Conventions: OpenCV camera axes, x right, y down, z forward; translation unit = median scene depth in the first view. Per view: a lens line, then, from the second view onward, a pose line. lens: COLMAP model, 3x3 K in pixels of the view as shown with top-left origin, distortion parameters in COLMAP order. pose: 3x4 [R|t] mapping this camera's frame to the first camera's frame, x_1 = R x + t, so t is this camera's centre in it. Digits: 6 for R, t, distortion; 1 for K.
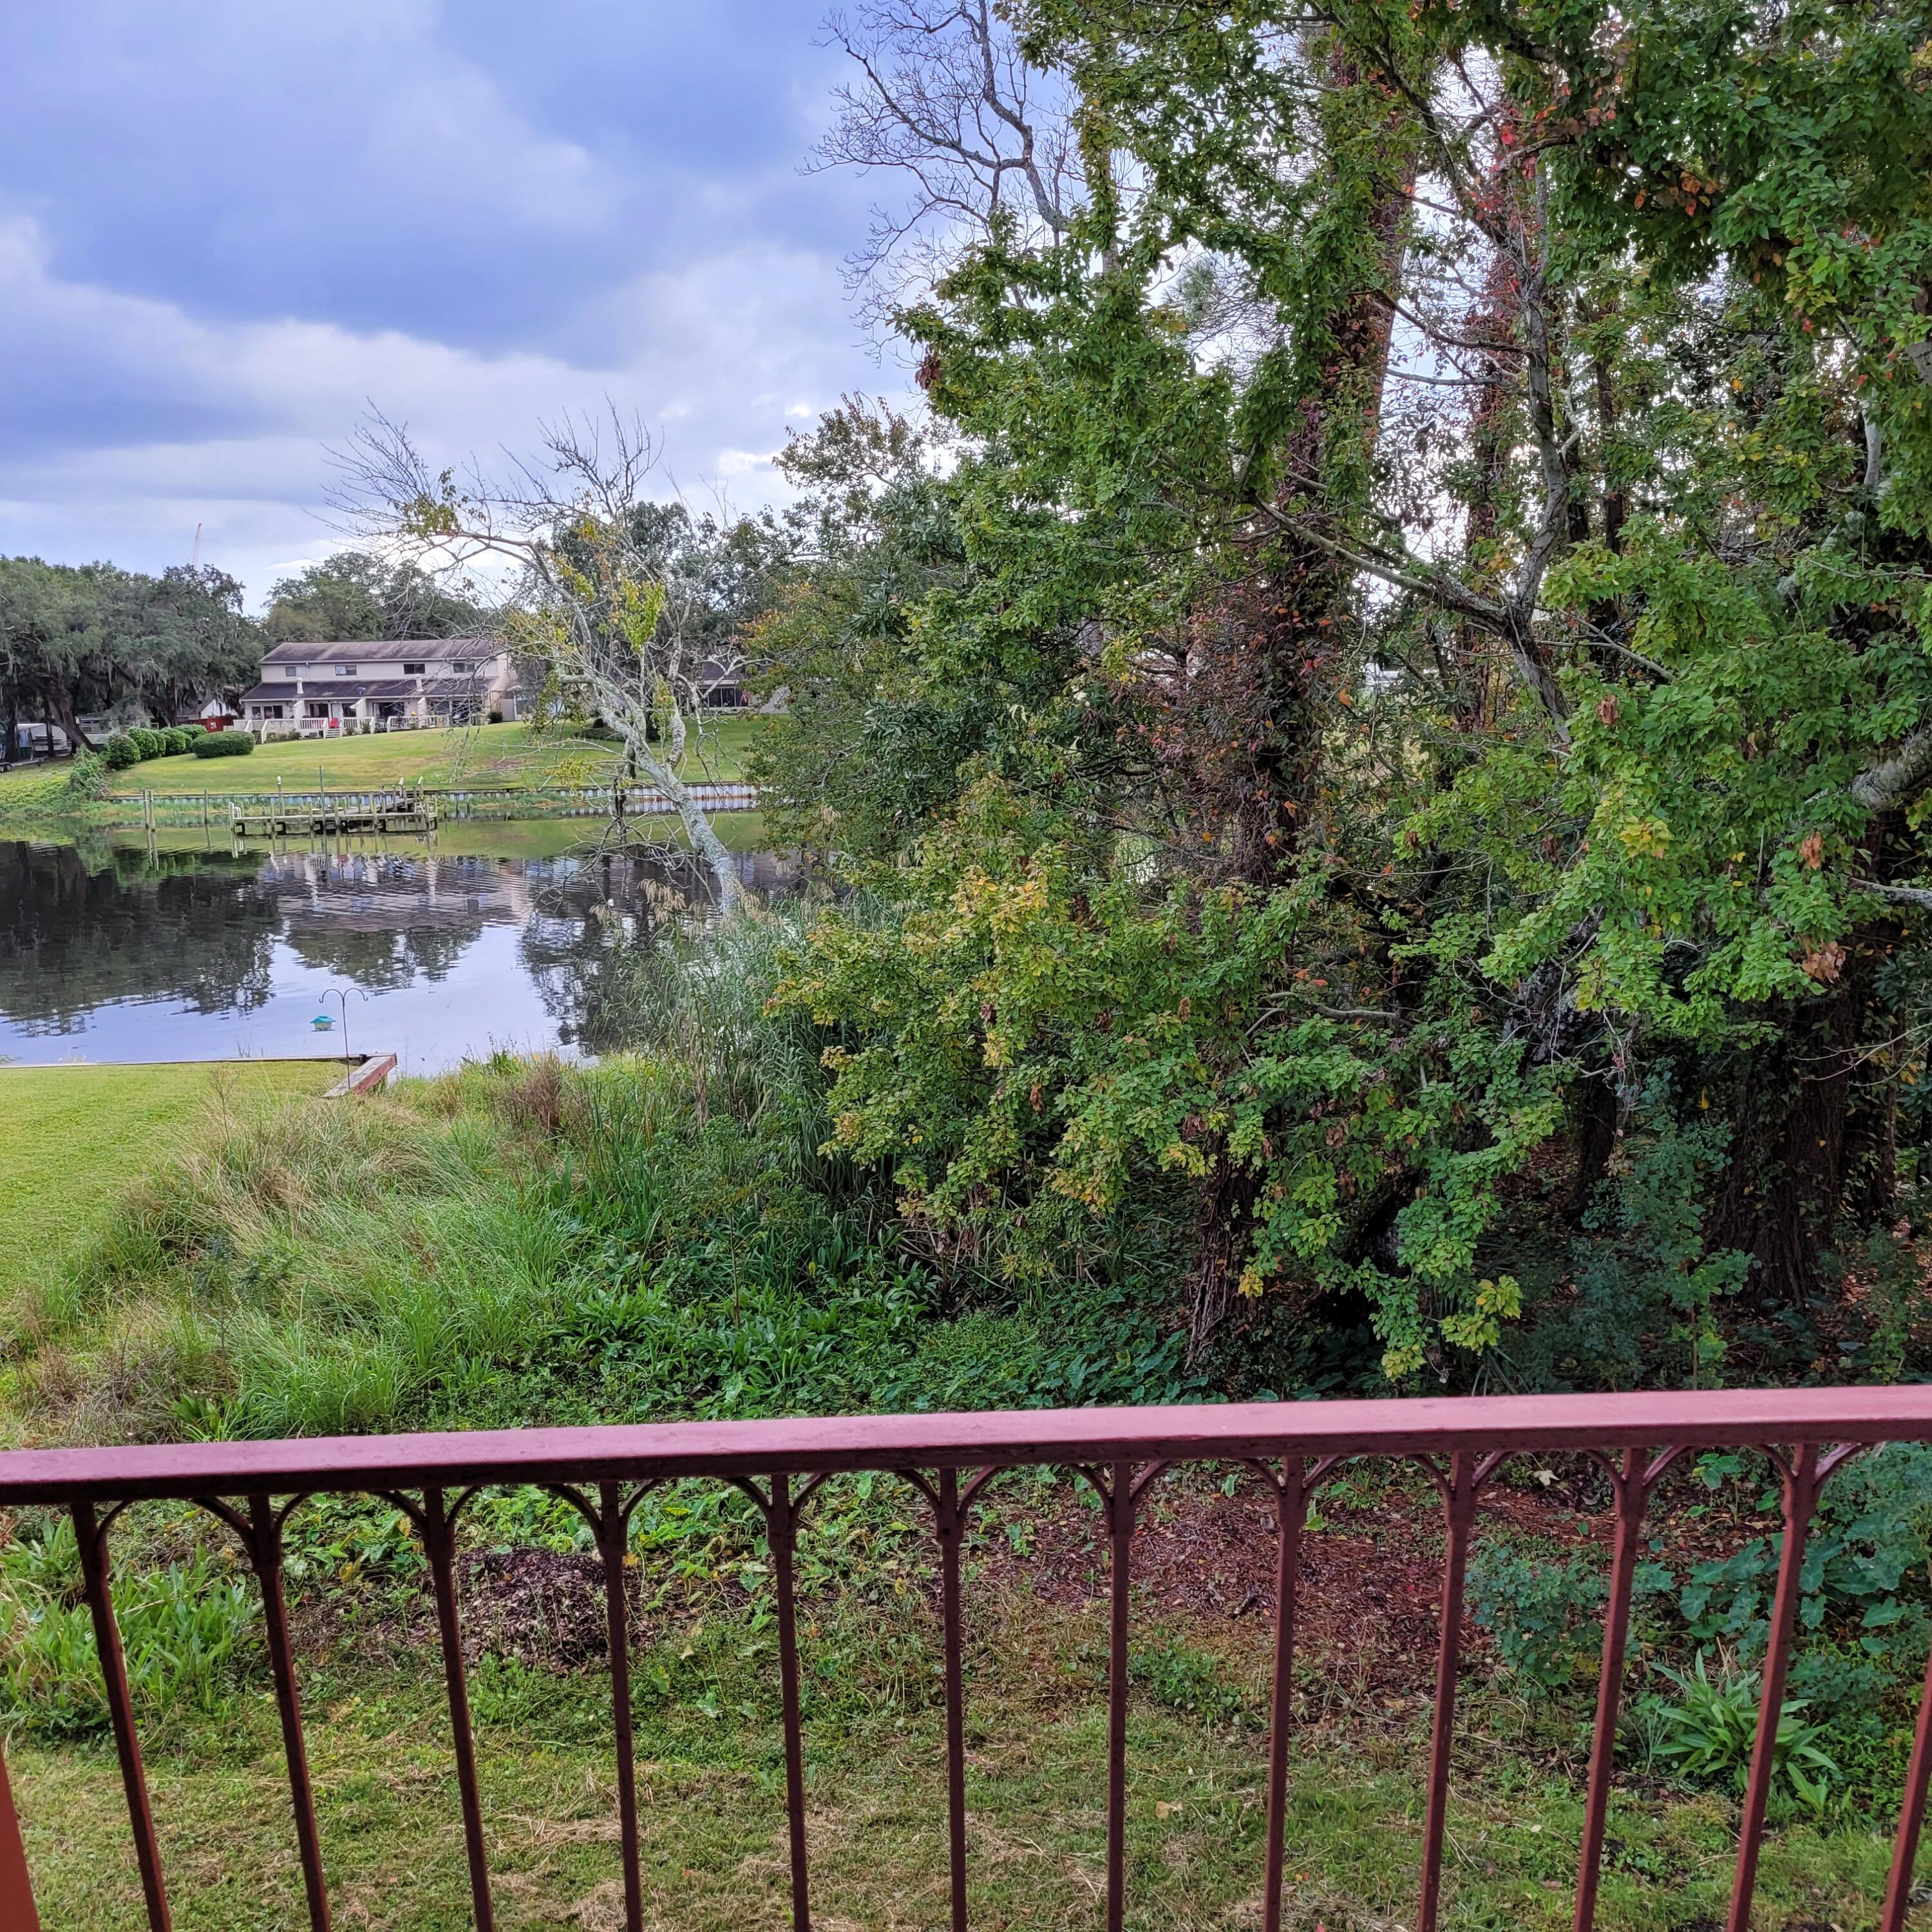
lens RADIAL K [[1927.9, 0, 912.4], [0, 1927.9, 945.0], [0, 0, 1]] dist [0.066378, -0.031995]
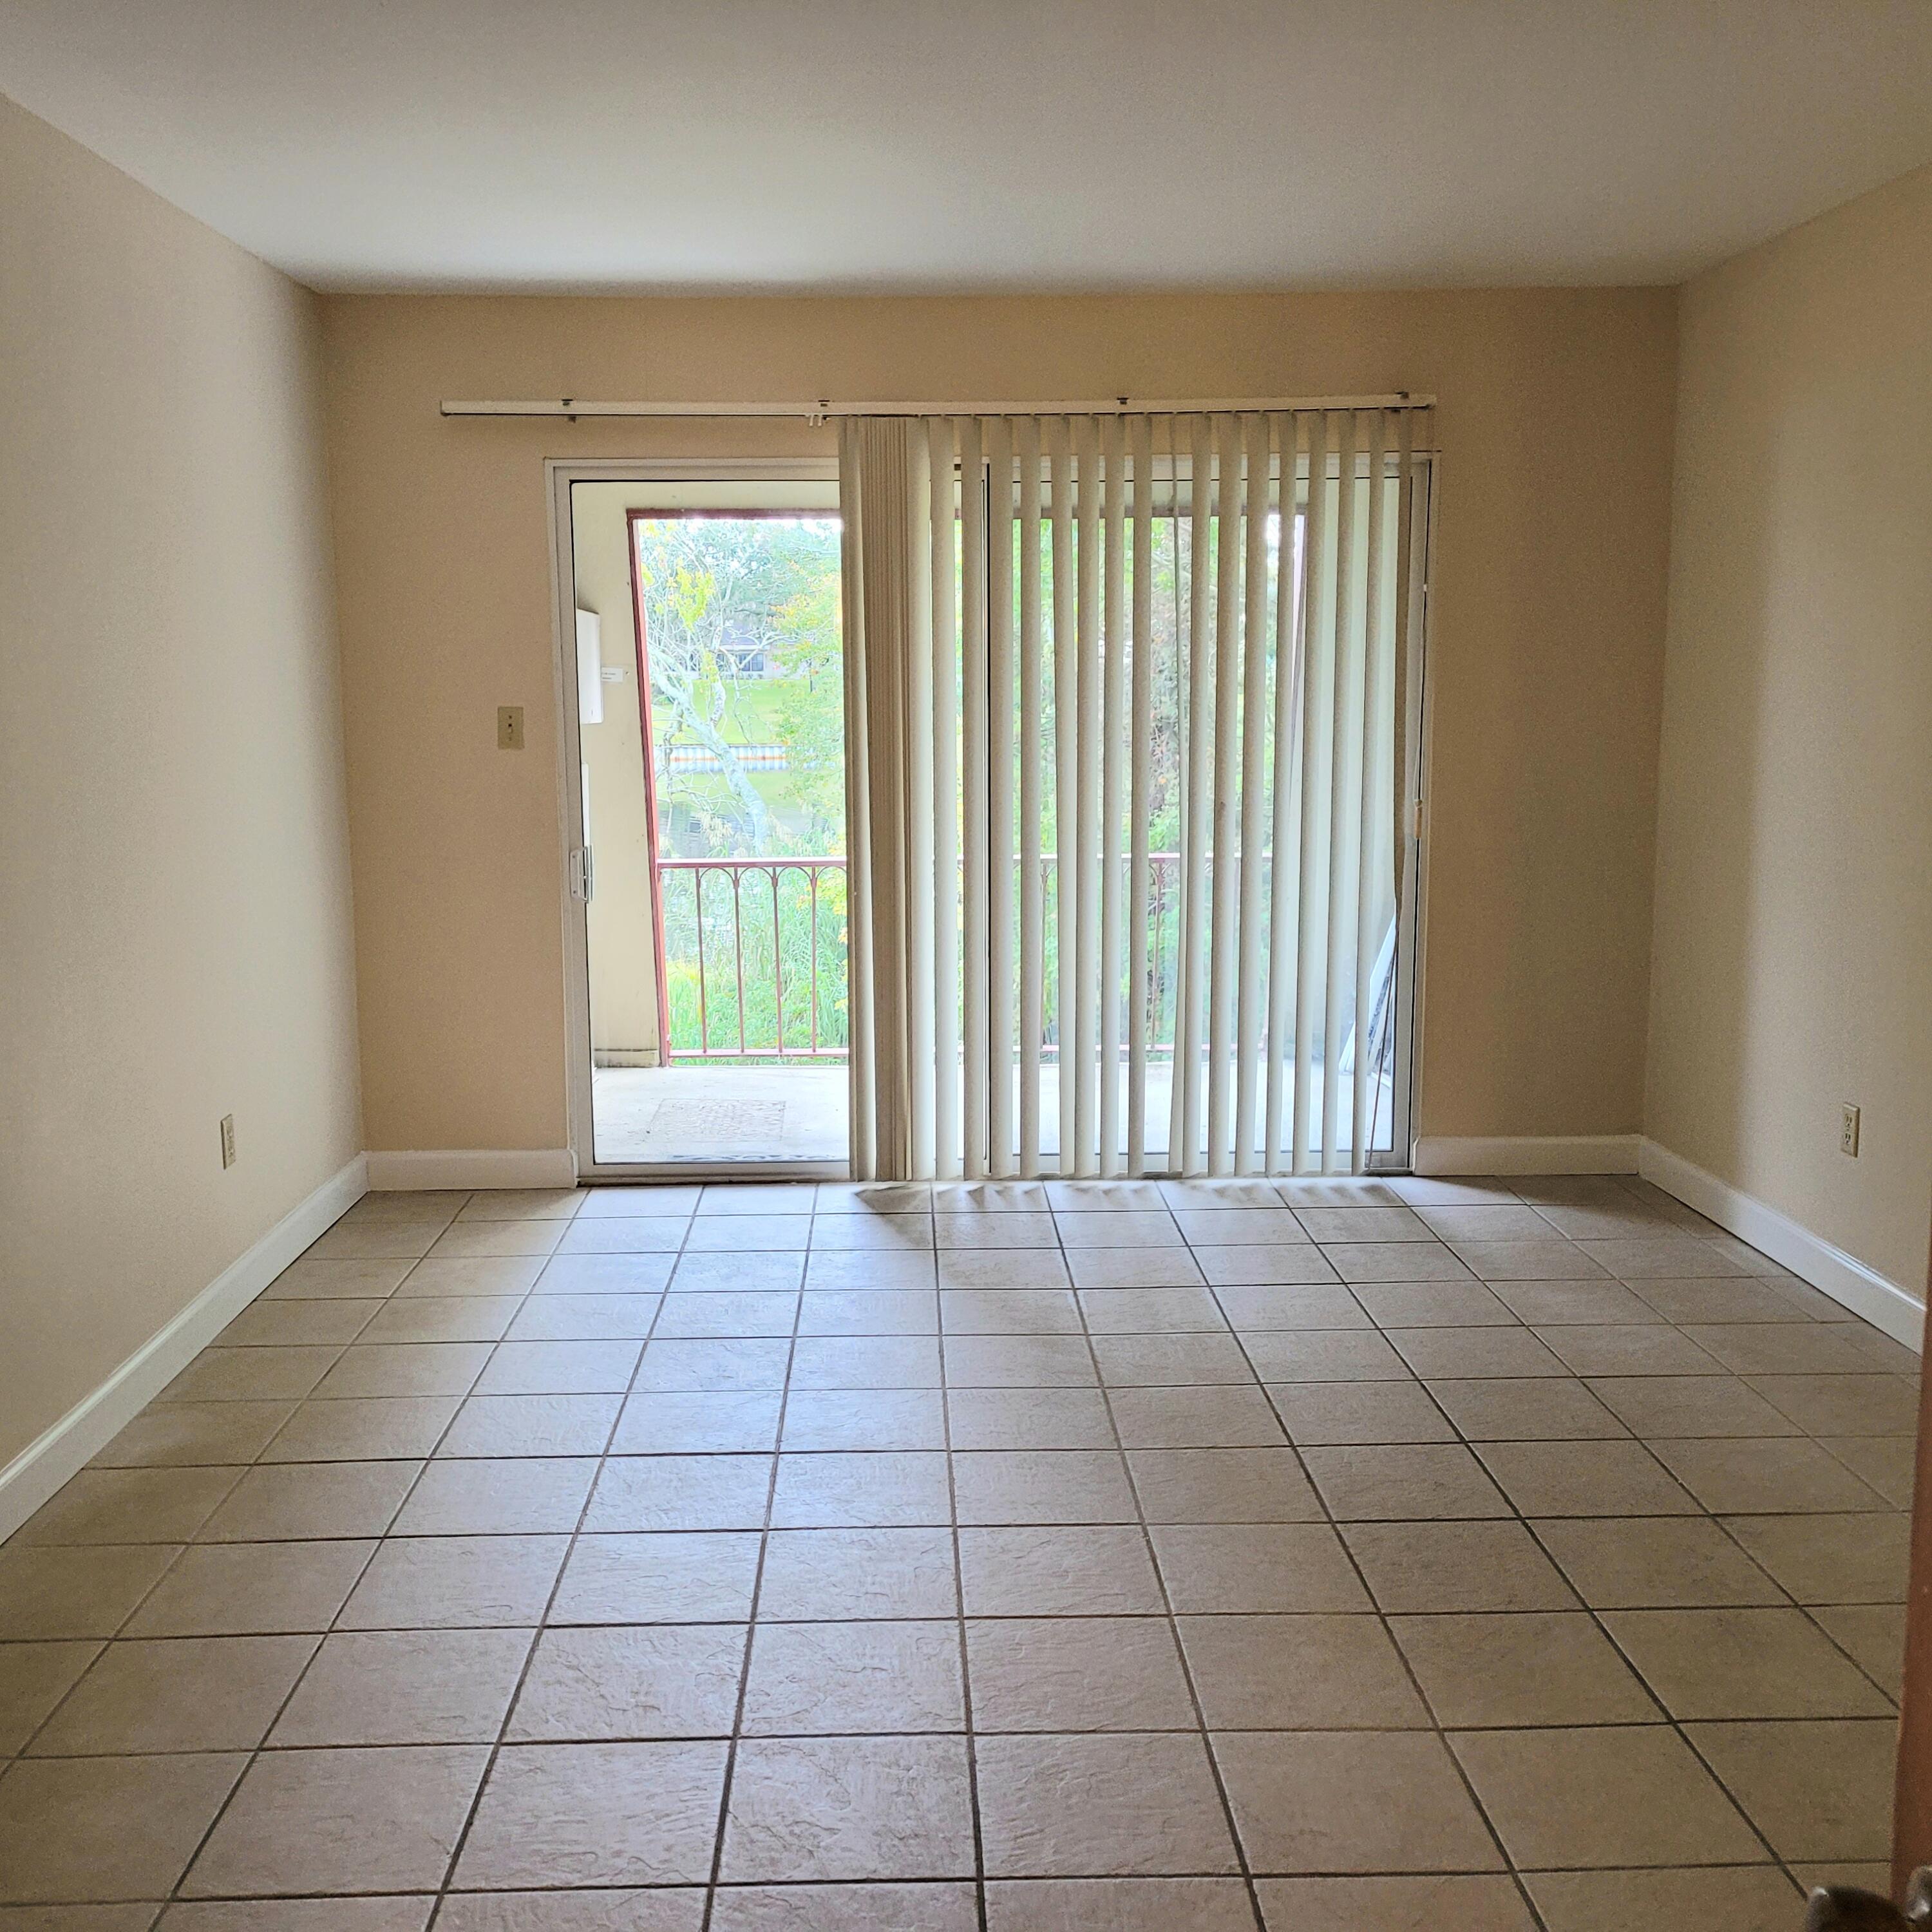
lens RADIAL K [[1927.9, 0, 912.4], [0, 1927.9, 945.0], [0, 0, 1]] dist [0.066378, -0.031995]
pose [[0.999809, 0.019219, -0.003474, 0.009054], [-0.019157, 0.999674, 0.016865, 0.036940], [0.003797, -0.016795, 0.999852, -0.340829]]
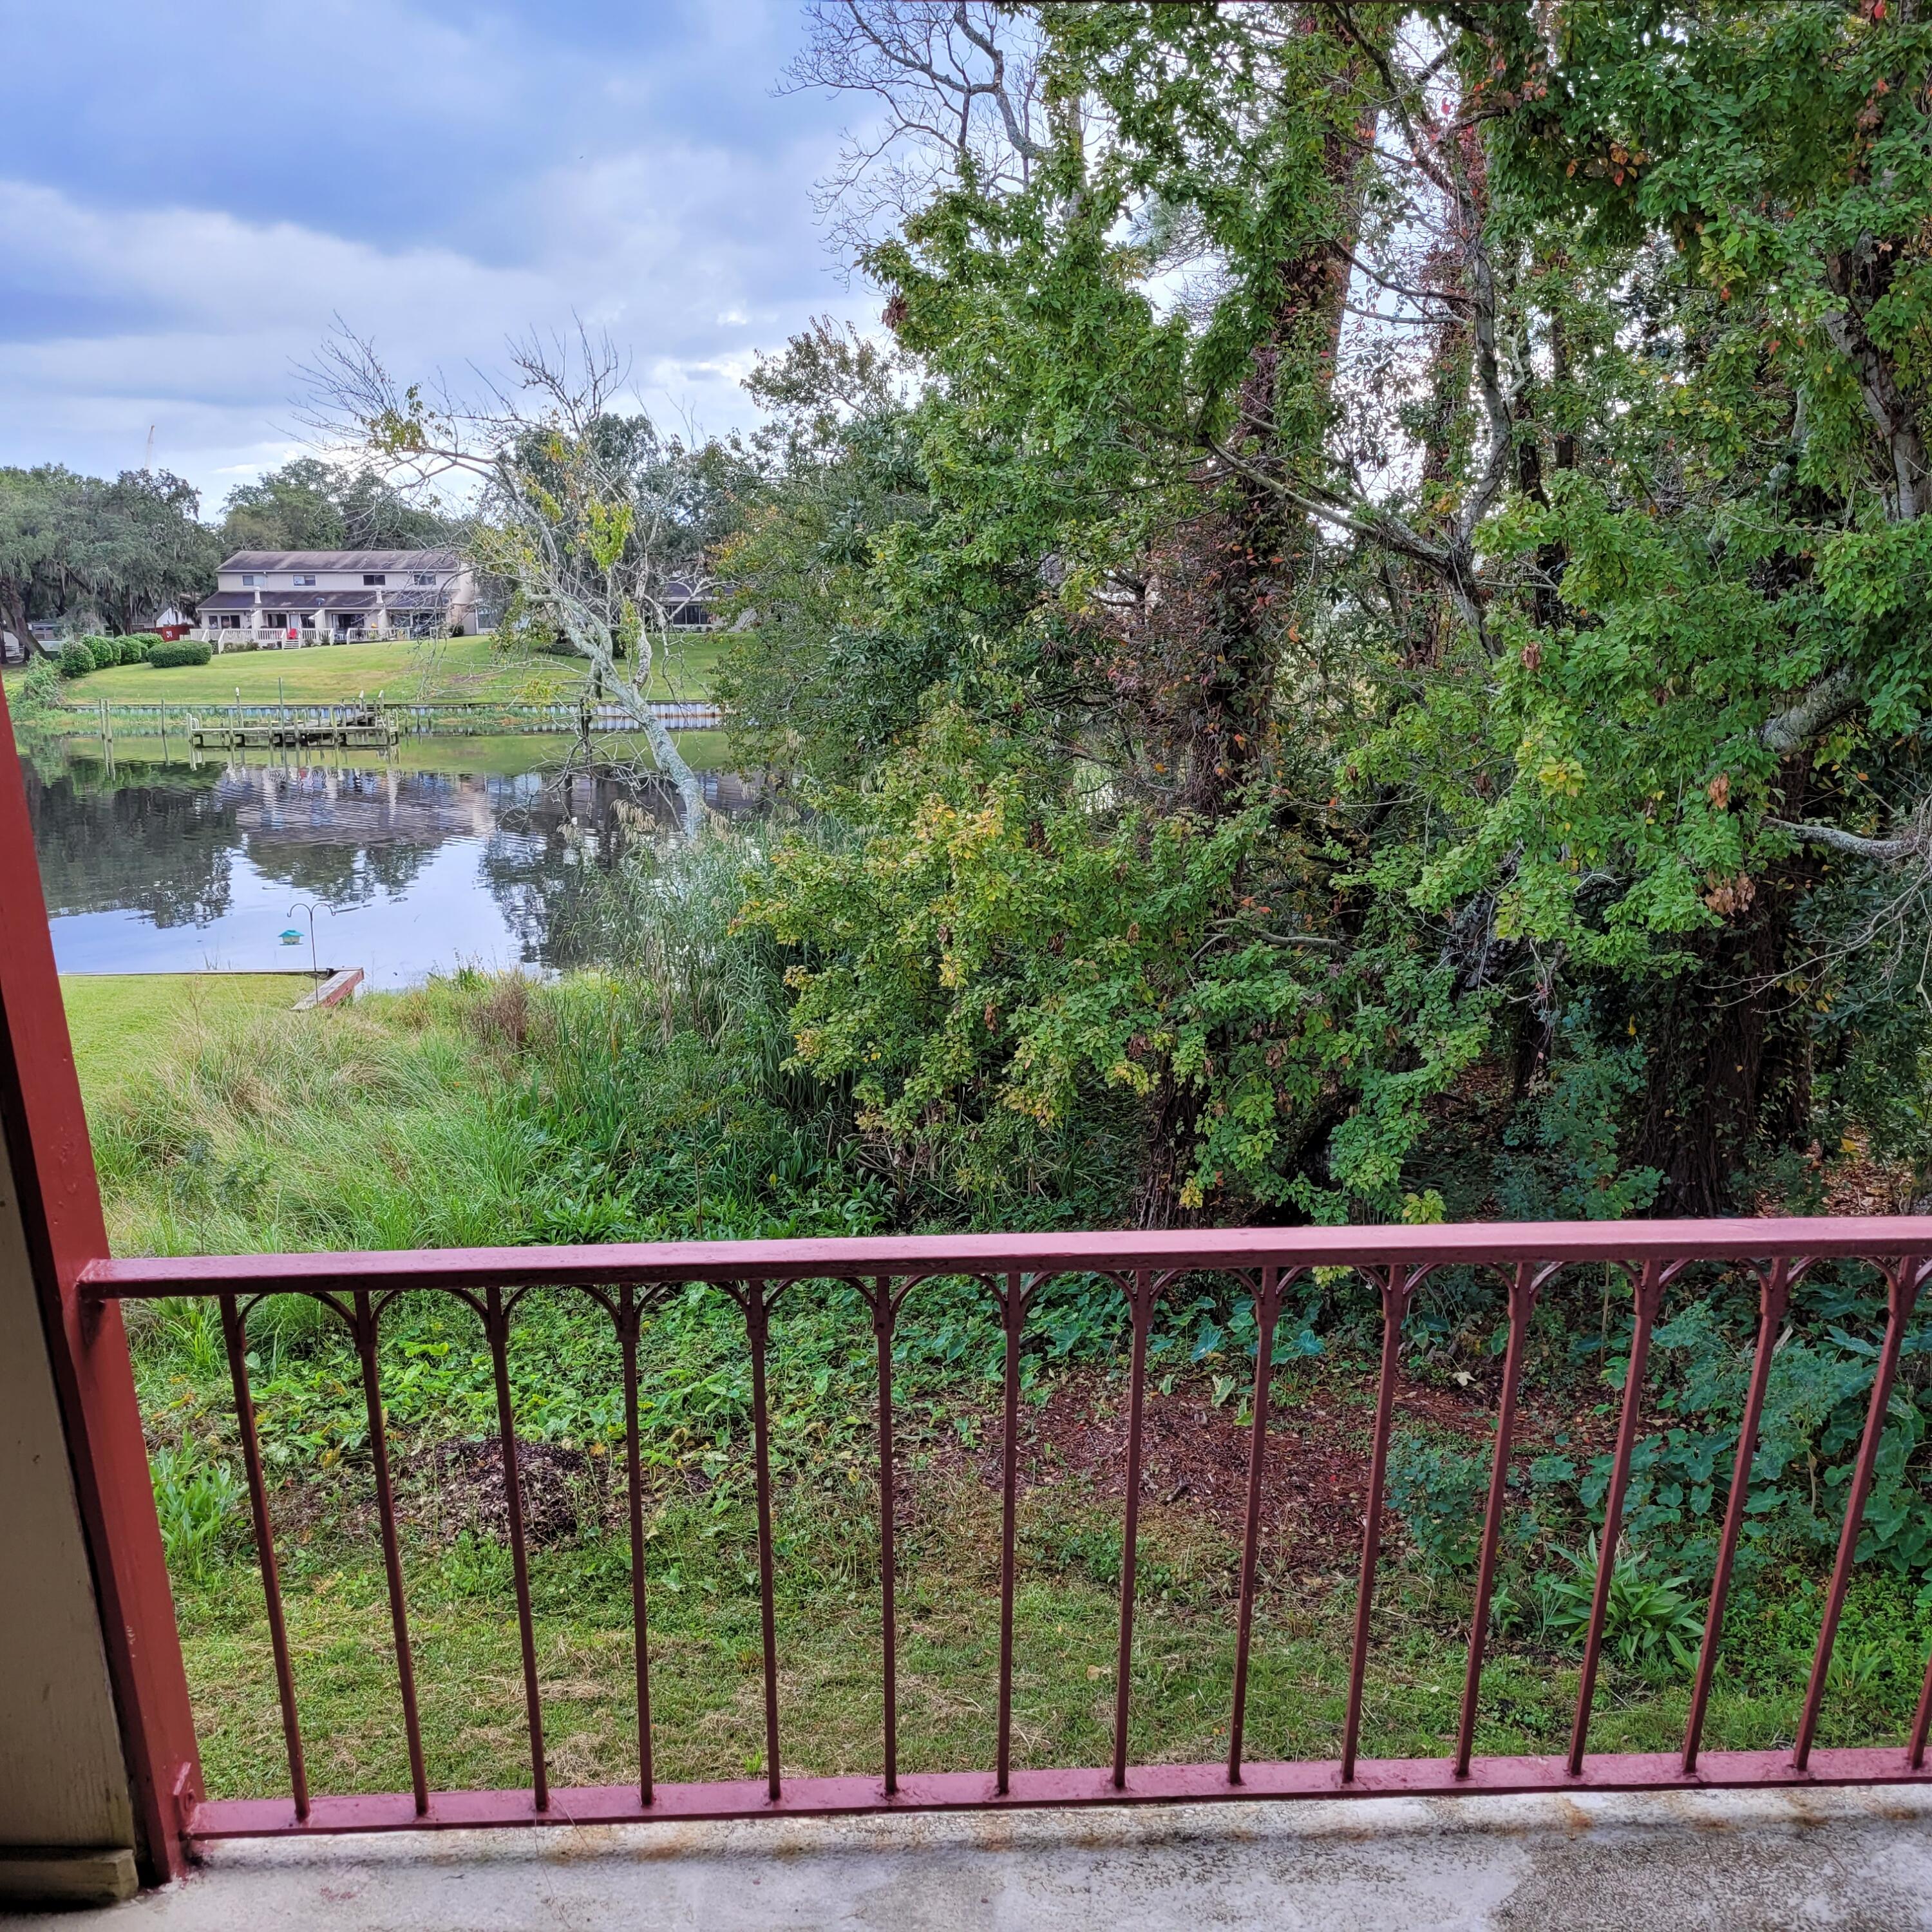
lens RADIAL K [[1927.9, 0, 912.4], [0, 1927.9, 945.0], [0, 0, 1]] dist [0.066378, -0.031995]
pose [[0.999733, 0.012046, 0.019722, 0.000902], [-0.012835, 0.999104, 0.040335, -0.000992], [-0.019219, -0.040577, 0.998992, -0.028939]]
